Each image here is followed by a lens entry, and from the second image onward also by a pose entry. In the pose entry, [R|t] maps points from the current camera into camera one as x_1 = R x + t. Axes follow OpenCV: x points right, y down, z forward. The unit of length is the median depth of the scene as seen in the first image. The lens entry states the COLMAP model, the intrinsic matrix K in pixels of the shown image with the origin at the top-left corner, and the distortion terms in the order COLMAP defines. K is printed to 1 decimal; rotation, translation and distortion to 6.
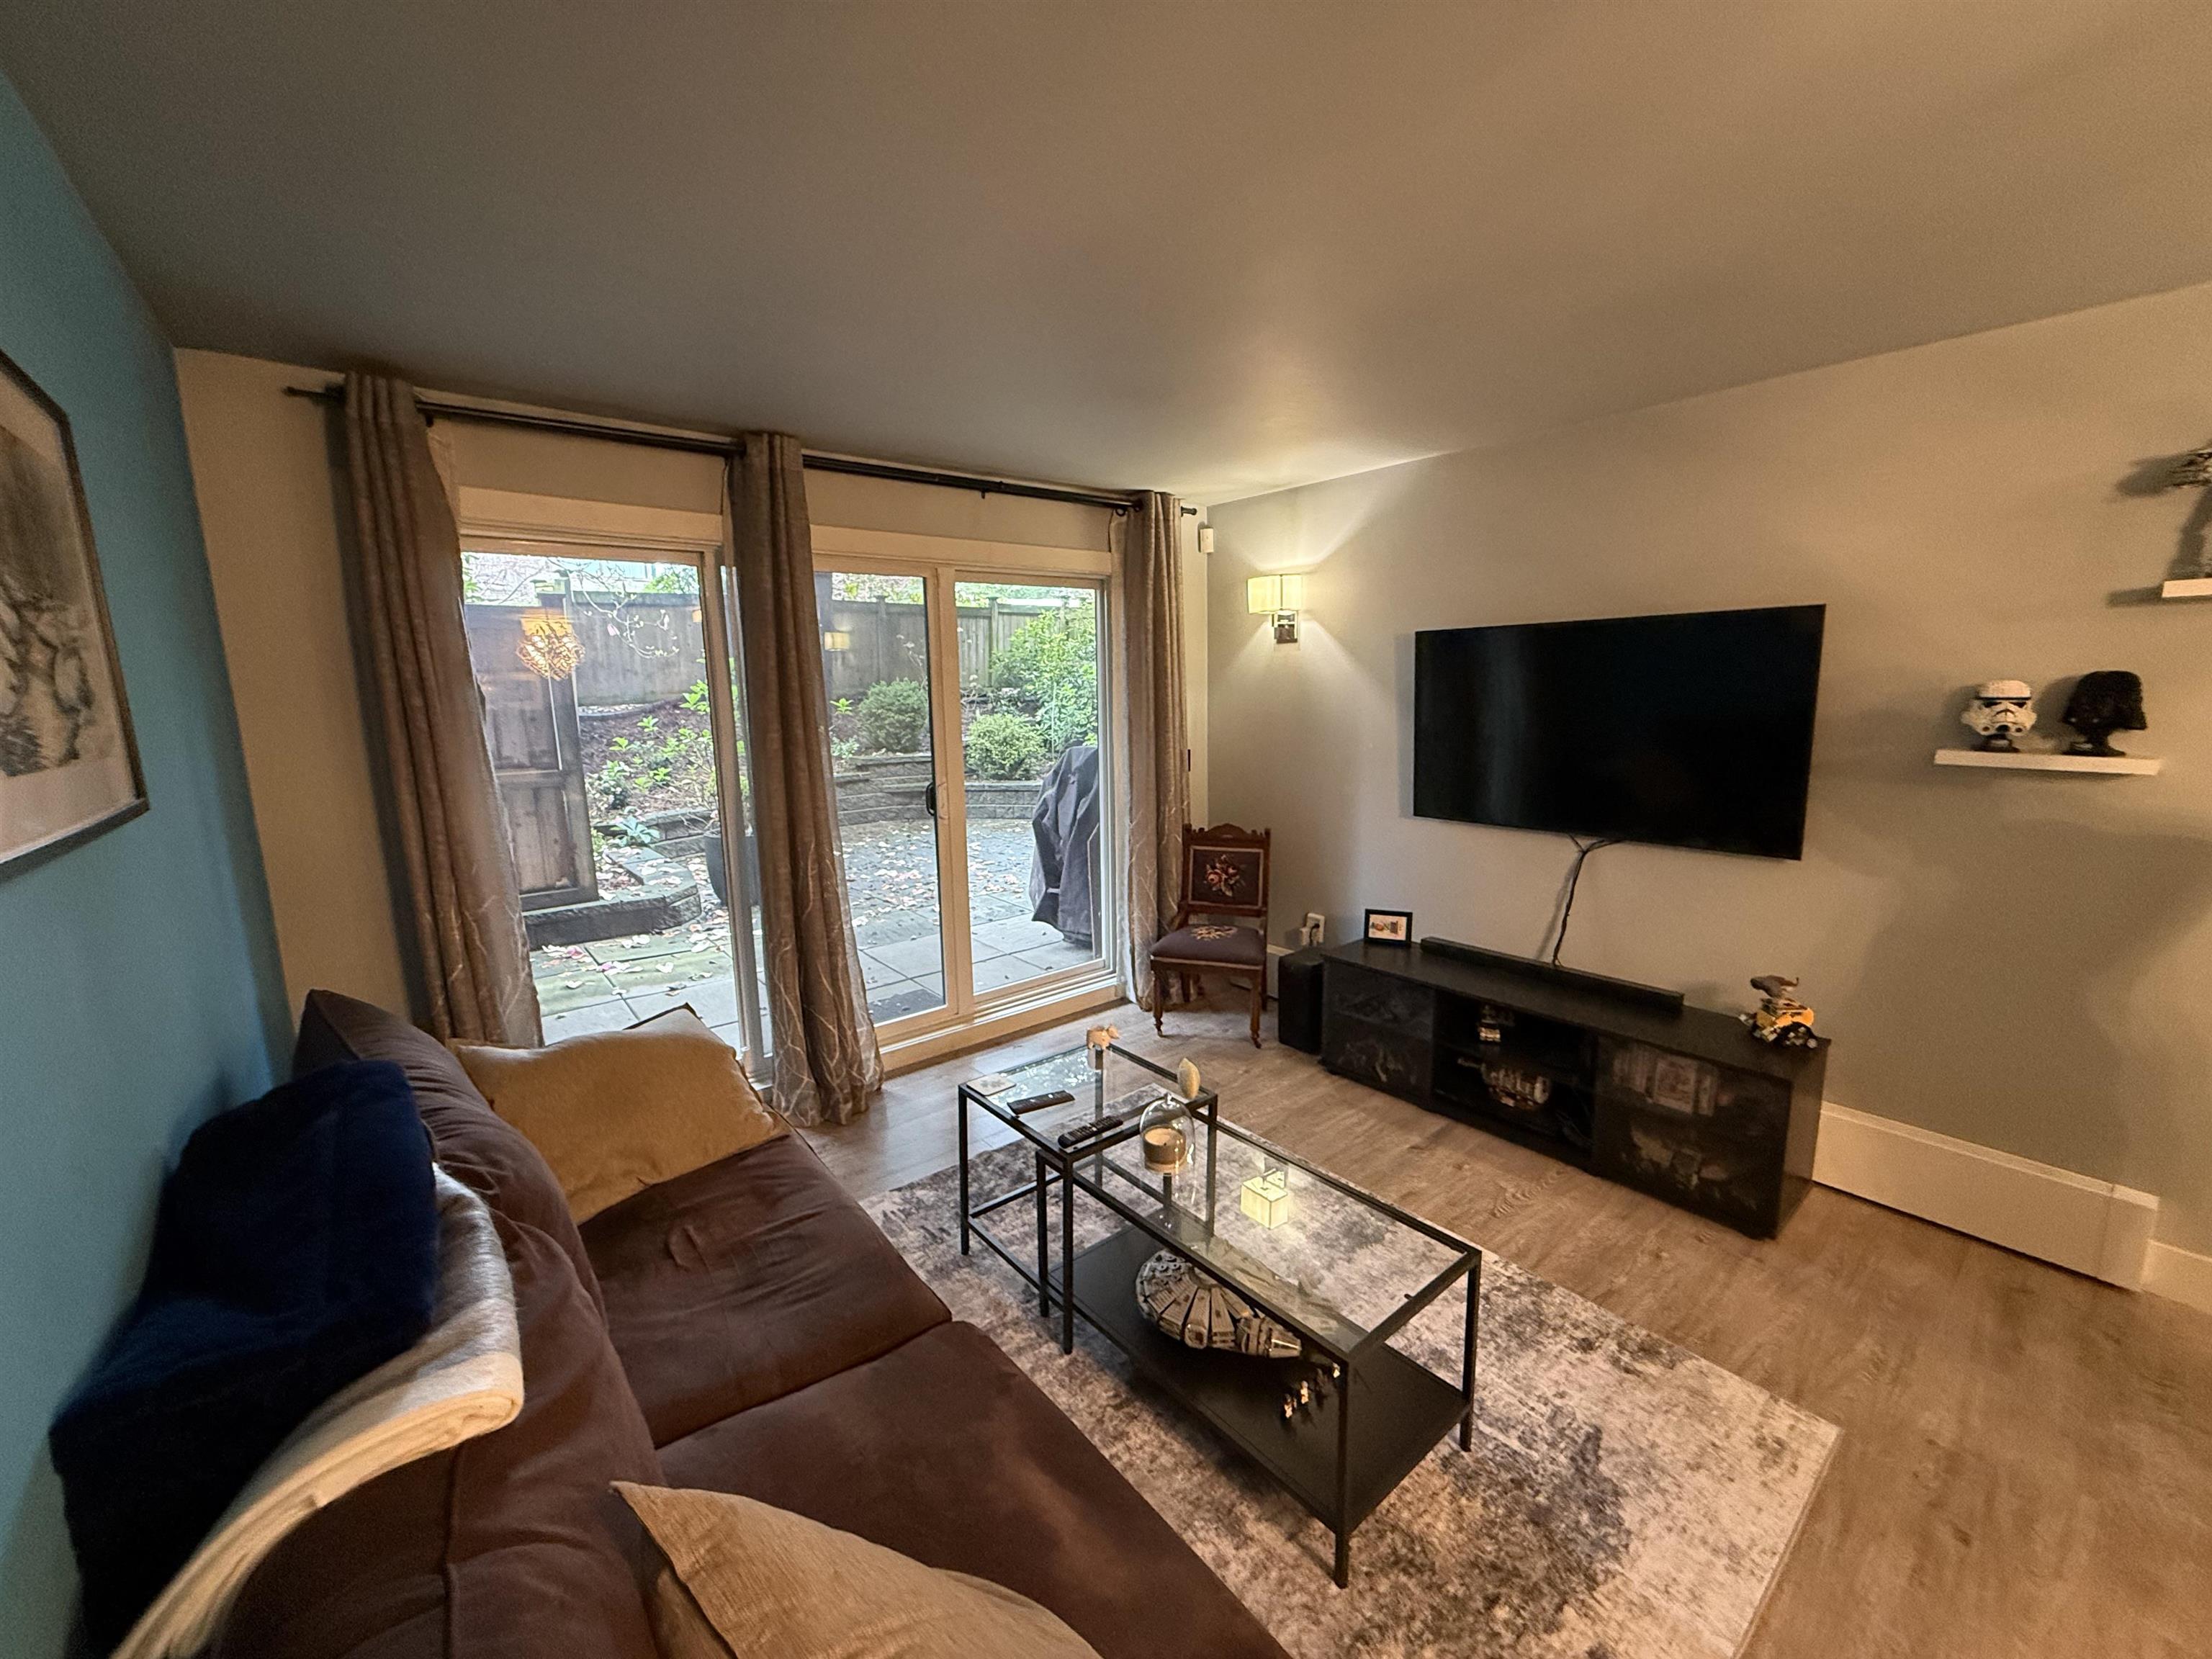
lens RADIAL K [[887.5, 0, 1108.5], [0, 887.5, 826.4], [0, 0, 1]] dist [-0.001123, -0.000112]
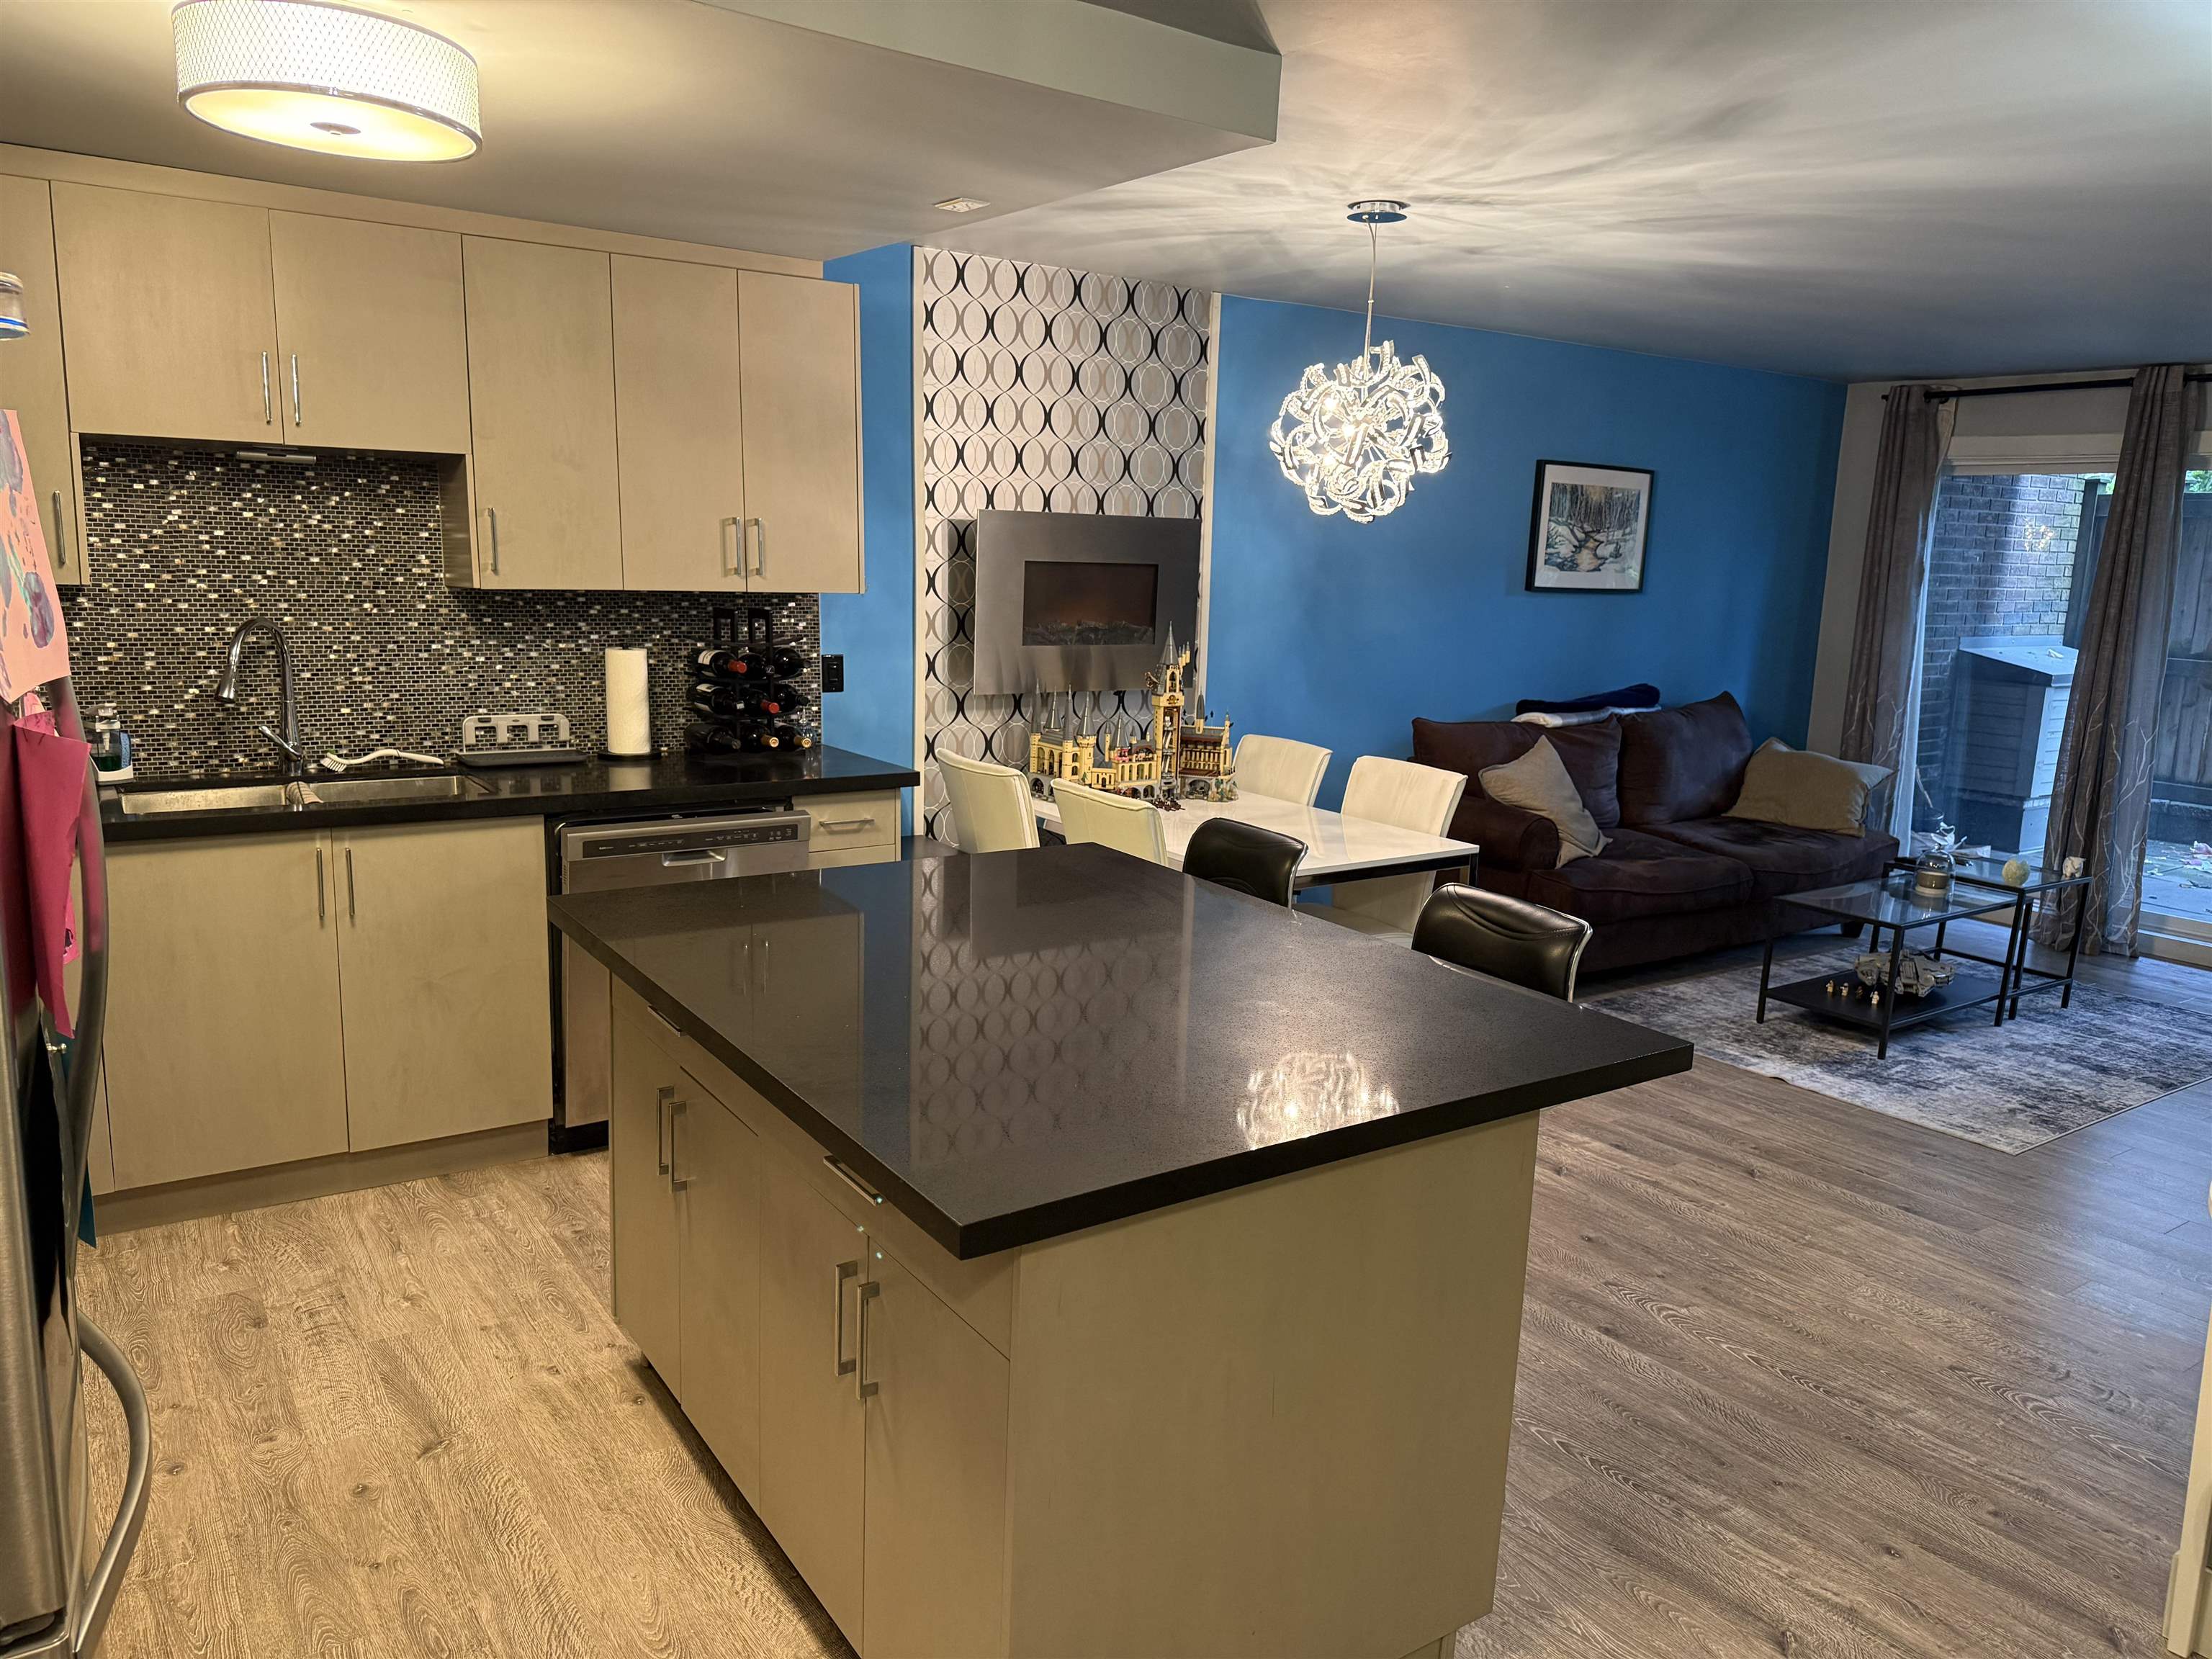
lens RADIAL K [[1544.1, 0, 1107.1], [0, 1544.1, 829.2], [0, 0, 1]] dist [-0.002333, -0.000765]
pose [[-0.072922, 0.195201, -0.978048, 2.879777], [-0.193618, 0.959231, 0.205882, 0.013309], [0.978363, 0.204381, -0.032154, -0.310016]]
